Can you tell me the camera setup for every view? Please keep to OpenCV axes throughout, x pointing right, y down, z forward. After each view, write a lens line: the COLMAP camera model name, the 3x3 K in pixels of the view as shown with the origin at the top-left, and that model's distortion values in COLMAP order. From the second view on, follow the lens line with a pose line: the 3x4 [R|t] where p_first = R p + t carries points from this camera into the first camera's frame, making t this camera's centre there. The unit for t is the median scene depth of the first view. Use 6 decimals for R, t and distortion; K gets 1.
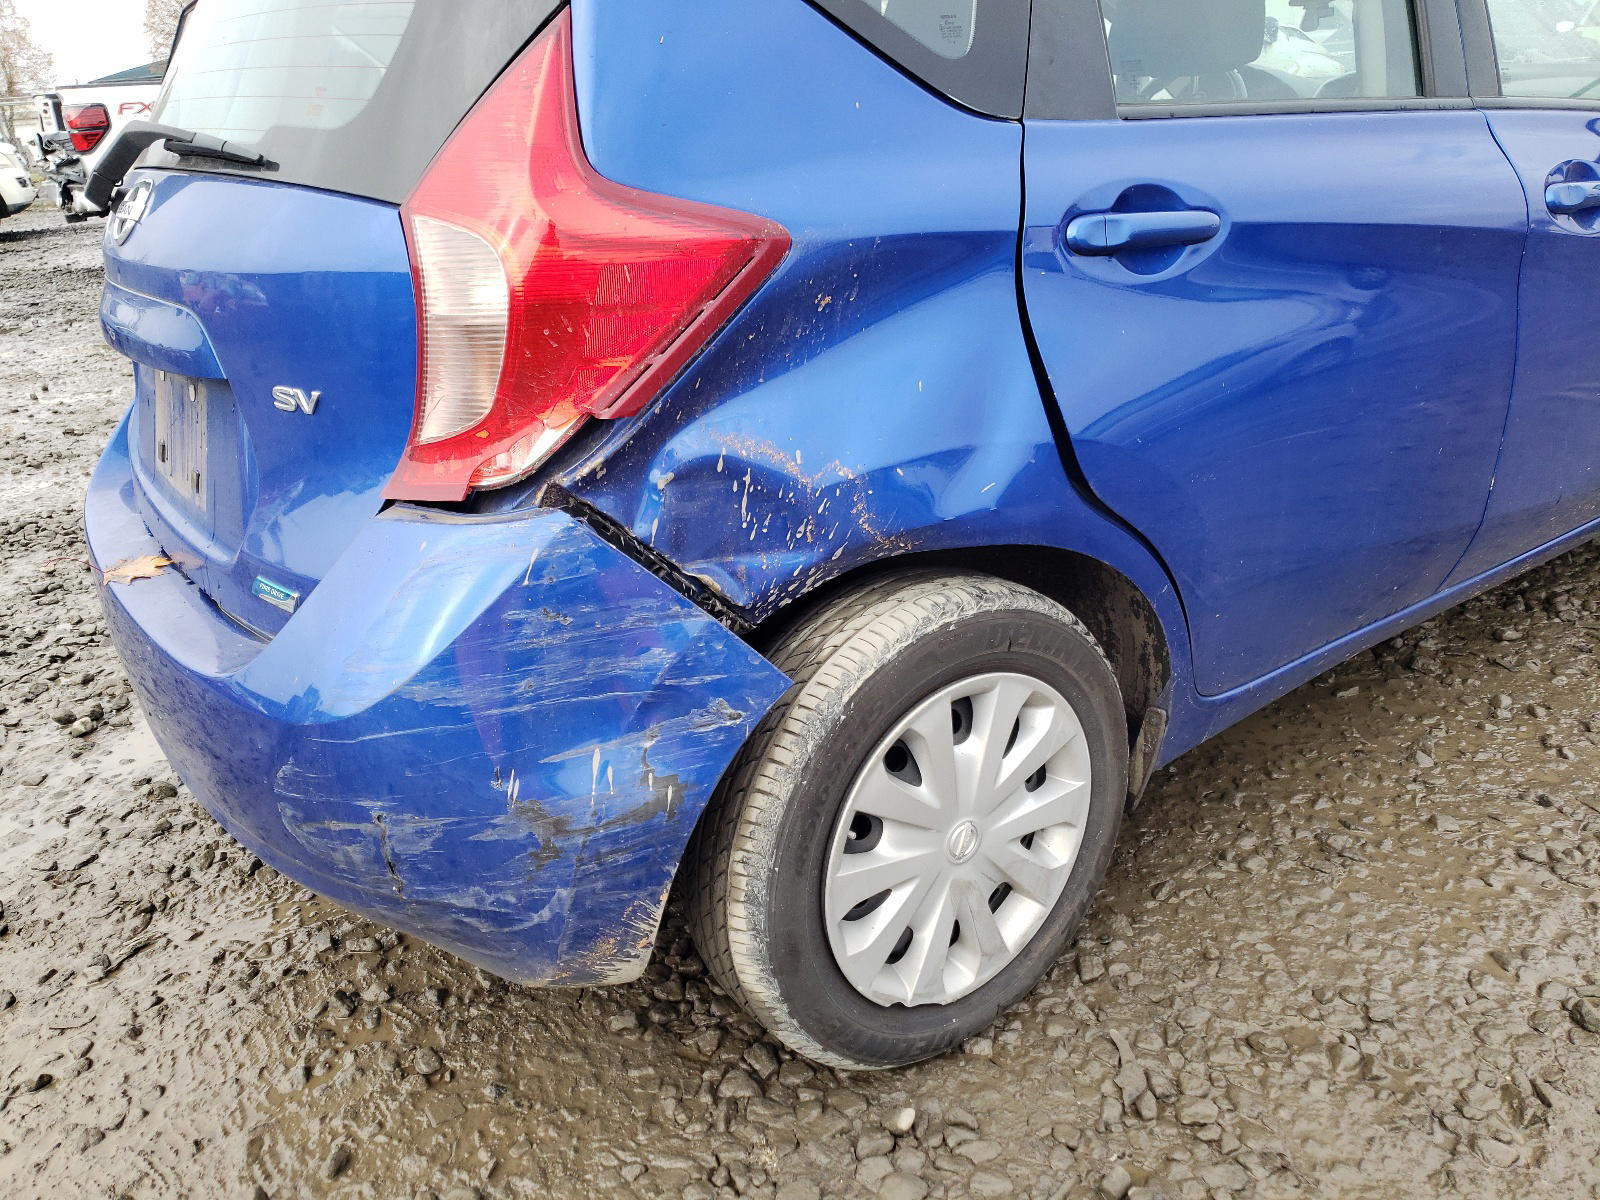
lens RADIAL K [[1223.4, 0, 805.8], [0, 1223.4, 591.8], [0, 0, 1]] dist [0.047648, -0.005008]
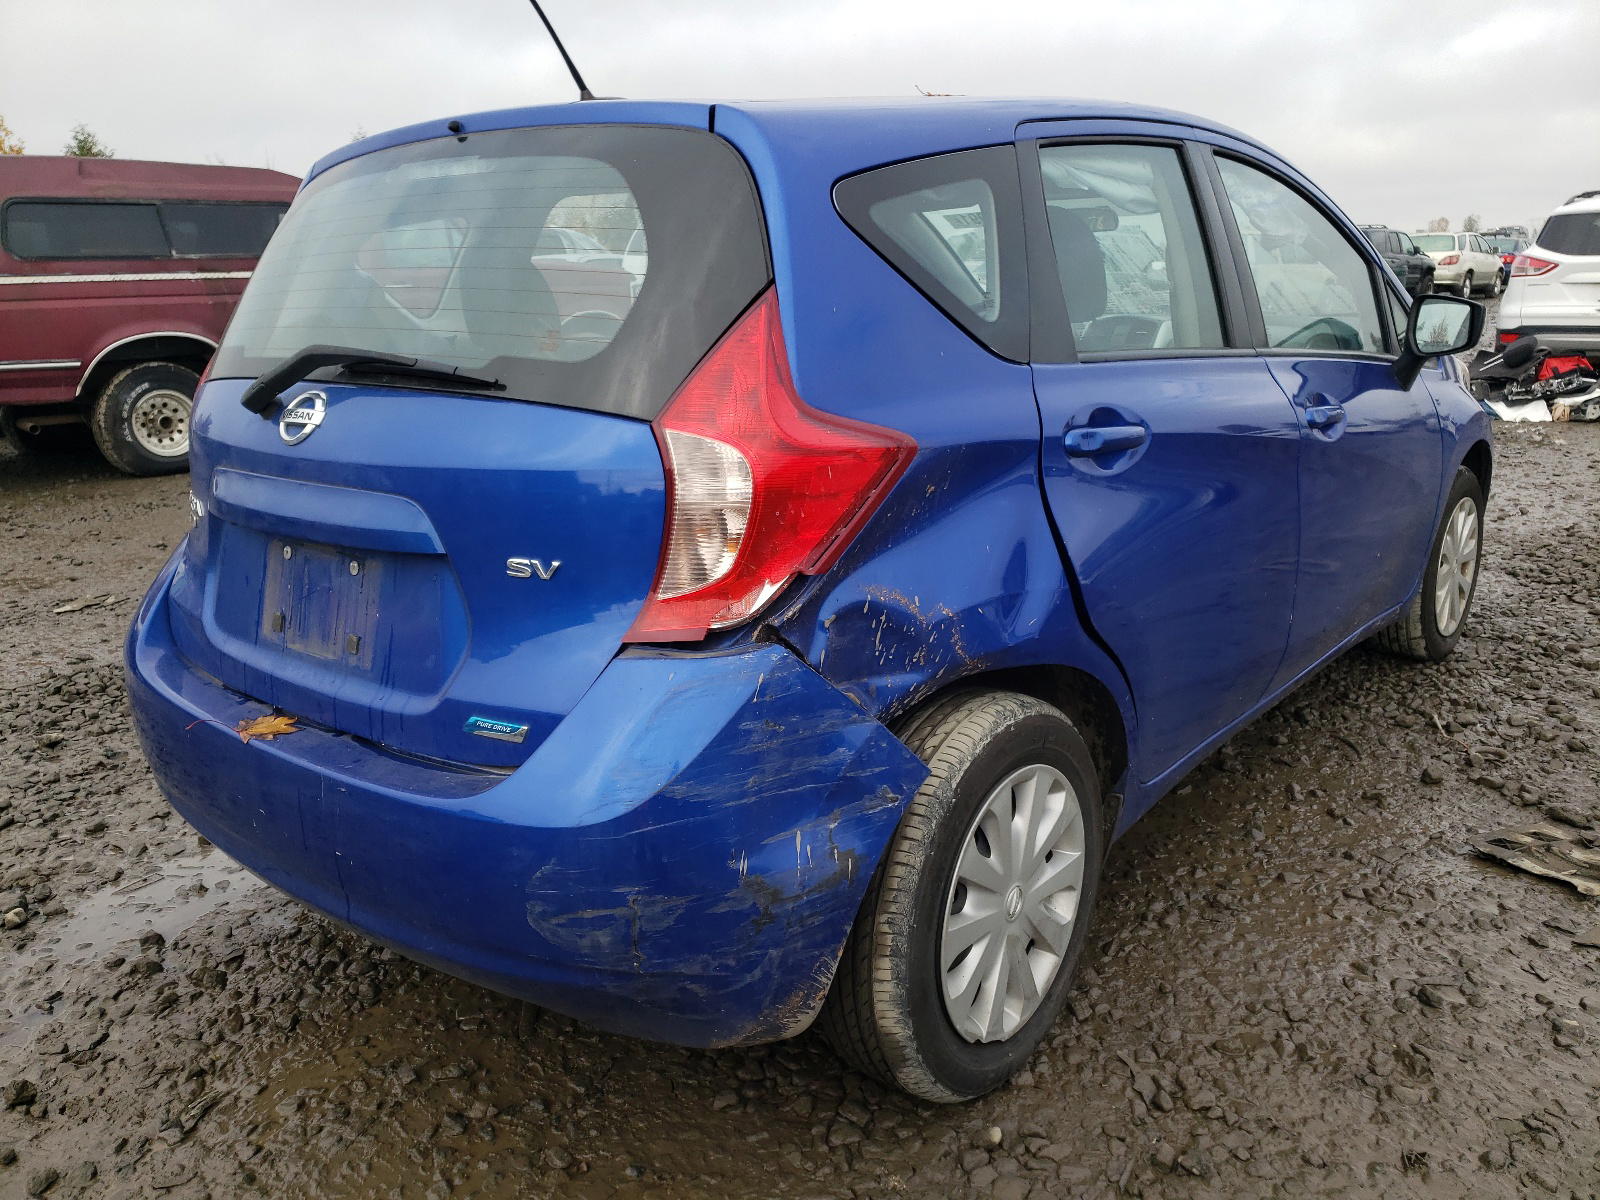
lens RADIAL K [[1223.4, 0, 805.8], [0, 1223.4, 591.8], [0, 0, 1]] dist [0.047648, -0.005008]
pose [[0.965304, -0.022621, 0.260147, -0.405929], [0.060083, 0.988752, -0.136969, 0.047343], [-0.254122, 0.147847, 0.955805, -0.209773]]
